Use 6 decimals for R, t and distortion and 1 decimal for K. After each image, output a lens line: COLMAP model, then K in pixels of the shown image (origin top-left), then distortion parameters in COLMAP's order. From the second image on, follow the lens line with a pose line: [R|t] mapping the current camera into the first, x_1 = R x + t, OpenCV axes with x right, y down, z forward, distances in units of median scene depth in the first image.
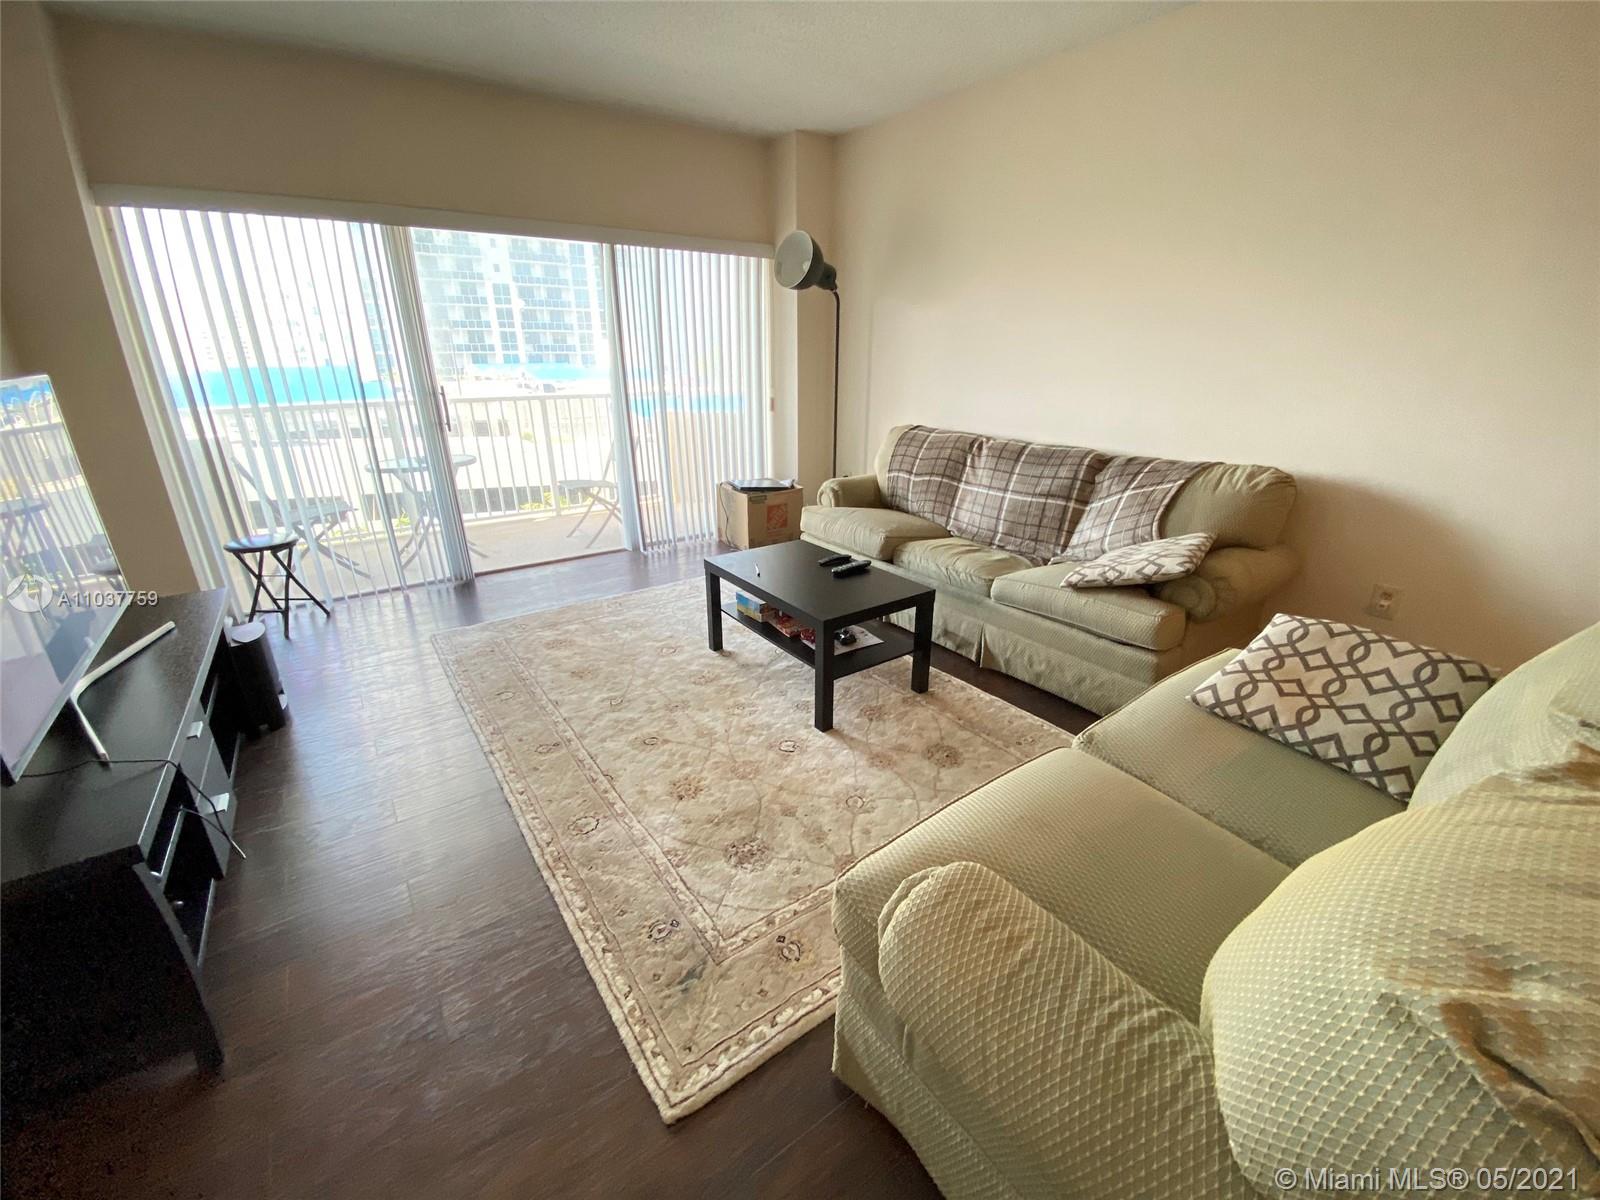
lens RADIAL K [[652.2, 0, 774.9], [0, 652.2, 601.0], [0, 0, 1]] dist [0.017530, -0.017041]
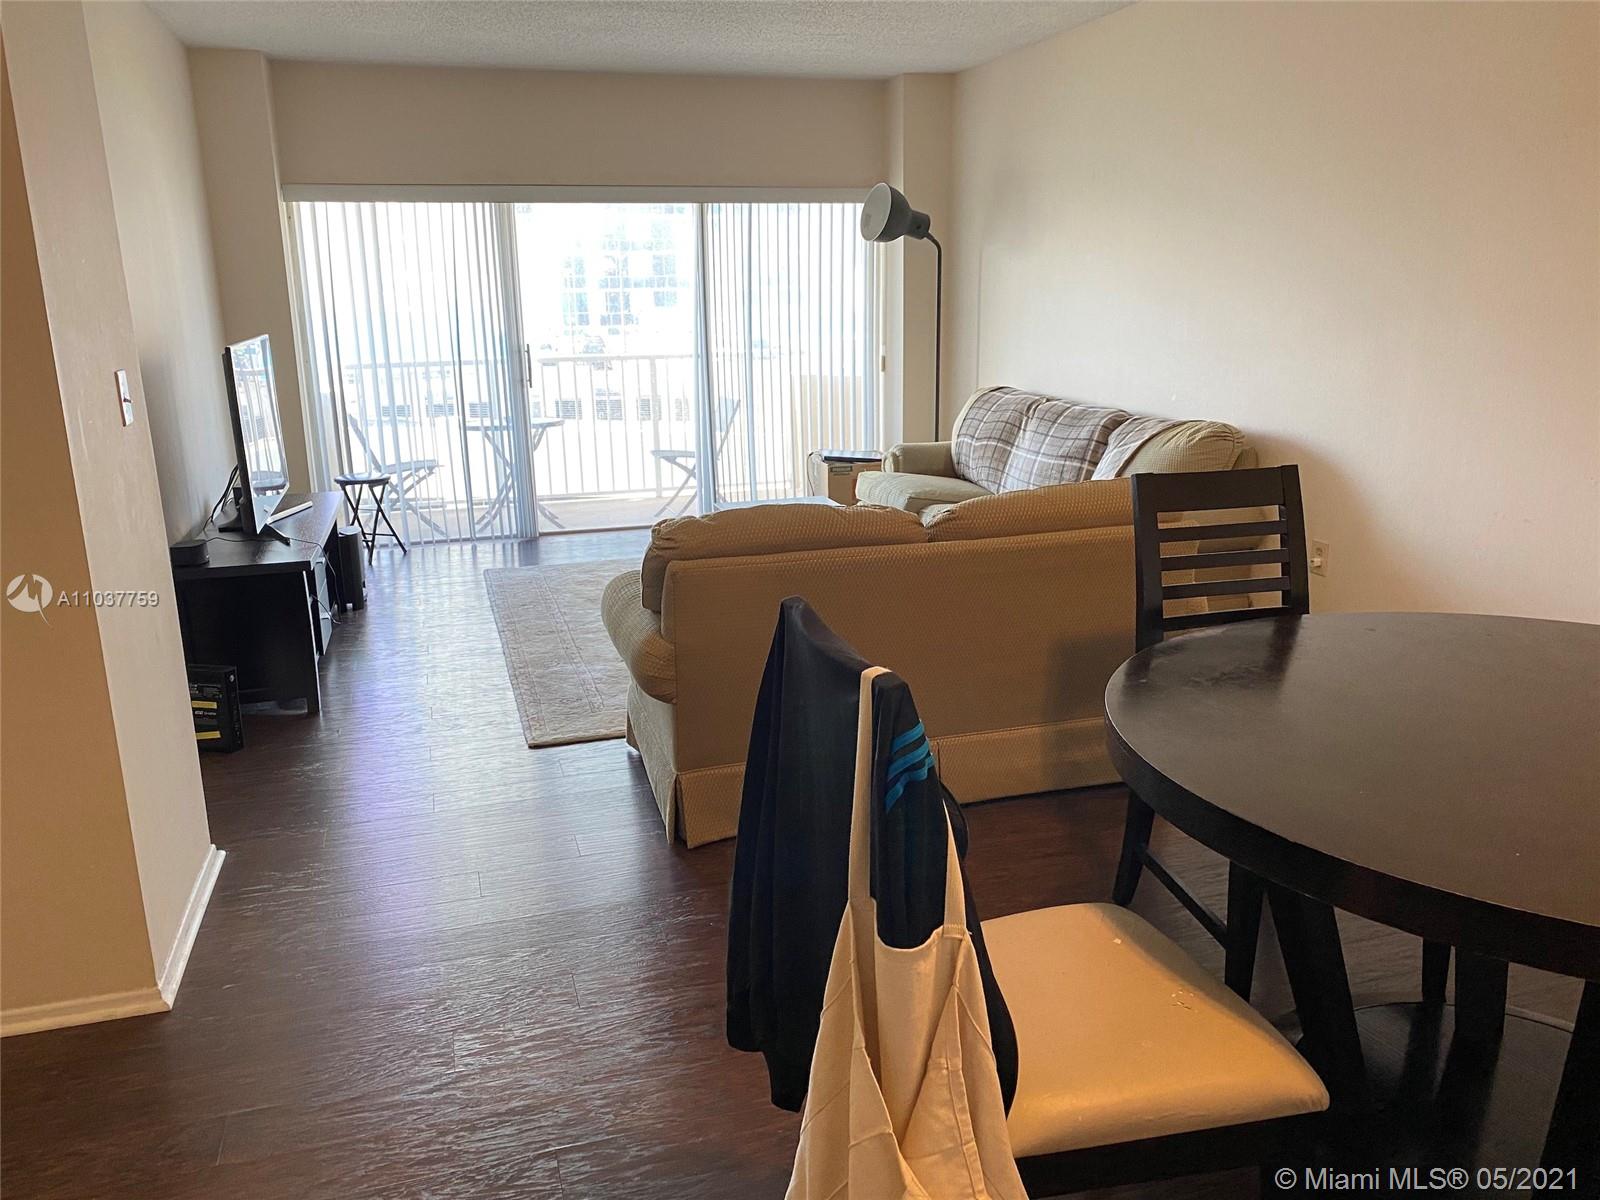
lens RADIAL K [[1225.9, 0, 766.9], [0, 1225.9, 601.8], [0, 0, 1]] dist [0.018393, -0.004844]
pose [[0.945995, 0.067887, -0.316994, 0.508213], [-0.102053, 0.990475, -0.092434, 0.222376], [0.307699, 0.119792, 0.943913, -0.687012]]
